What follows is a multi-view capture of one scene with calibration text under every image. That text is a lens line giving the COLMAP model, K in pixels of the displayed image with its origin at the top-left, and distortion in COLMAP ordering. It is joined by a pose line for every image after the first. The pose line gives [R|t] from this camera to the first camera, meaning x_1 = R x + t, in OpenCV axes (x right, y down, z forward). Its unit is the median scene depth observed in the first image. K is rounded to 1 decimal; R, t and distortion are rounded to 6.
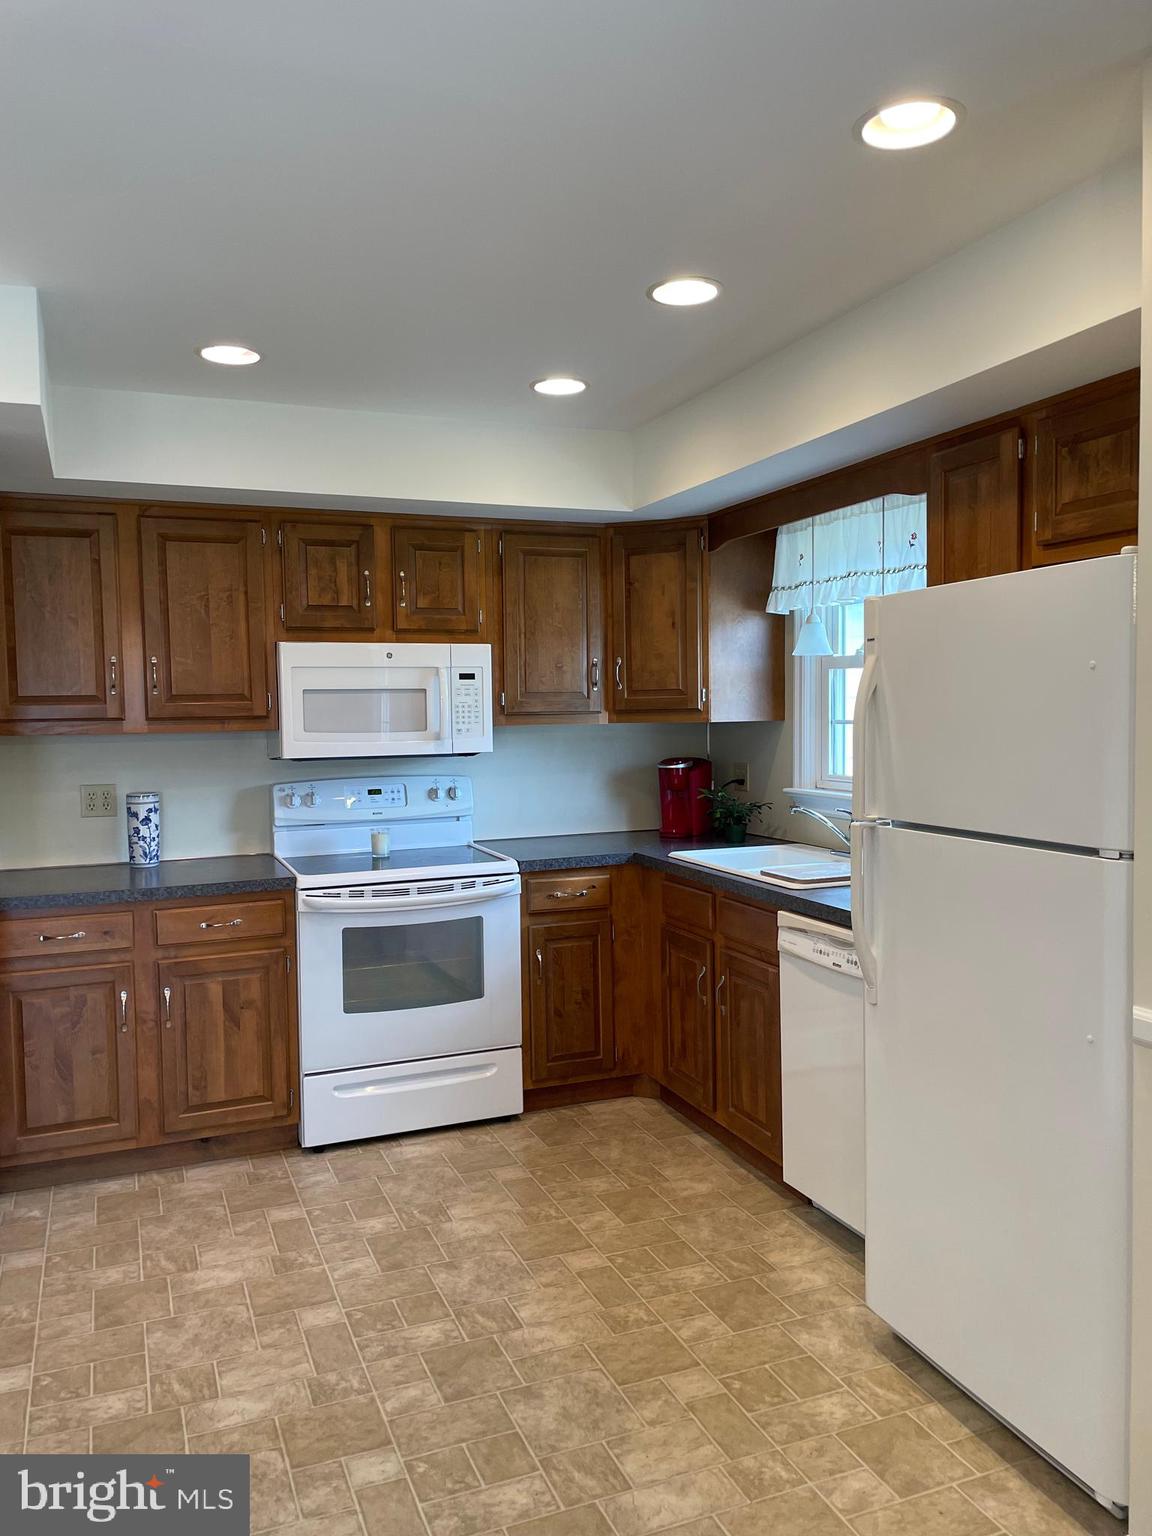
lens RADIAL K [[1170.5, 0, 568.1], [0, 1170.5, 762.0], [0, 0, 1]] dist [0.095608, -0.135606]
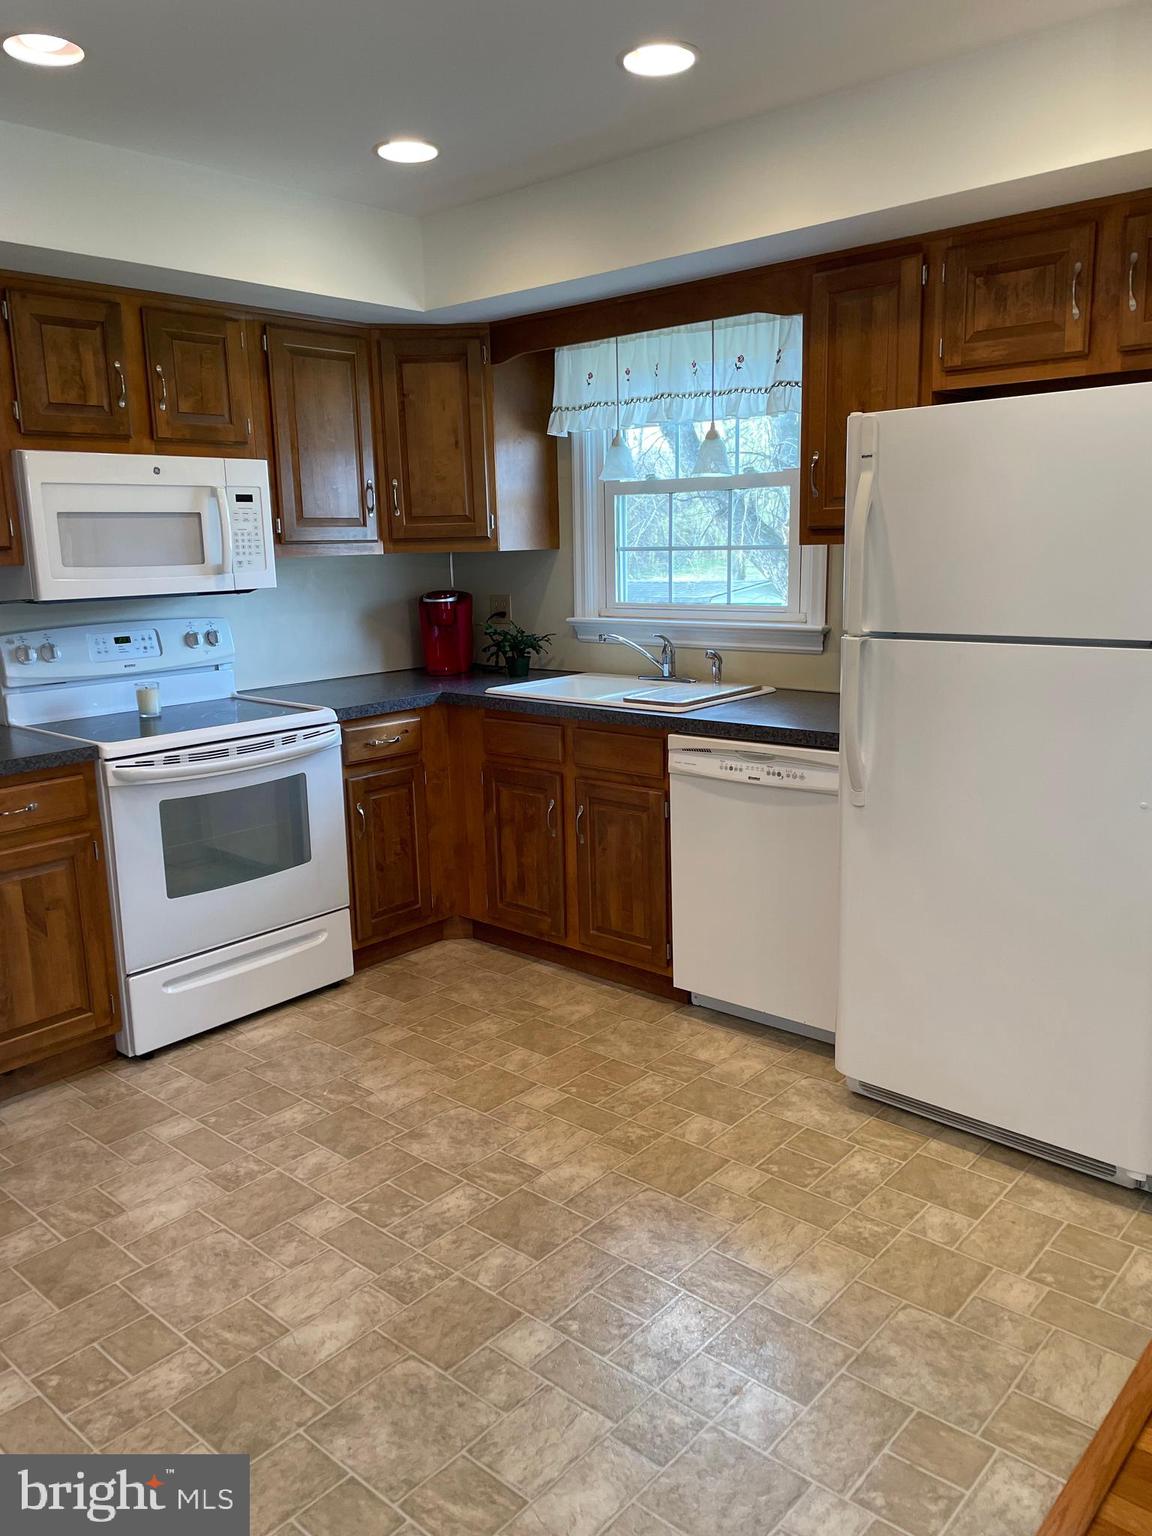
lens RADIAL K [[1170.5, 0, 568.1], [0, 1170.5, 762.0], [0, 0, 1]] dist [0.095608, -0.135606]
pose [[0.889560, -0.093489, 0.447151, -0.292593], [0.032938, 0.989413, 0.141337, 0.003185], [-0.455630, -0.111000, 0.883221, 0.115649]]
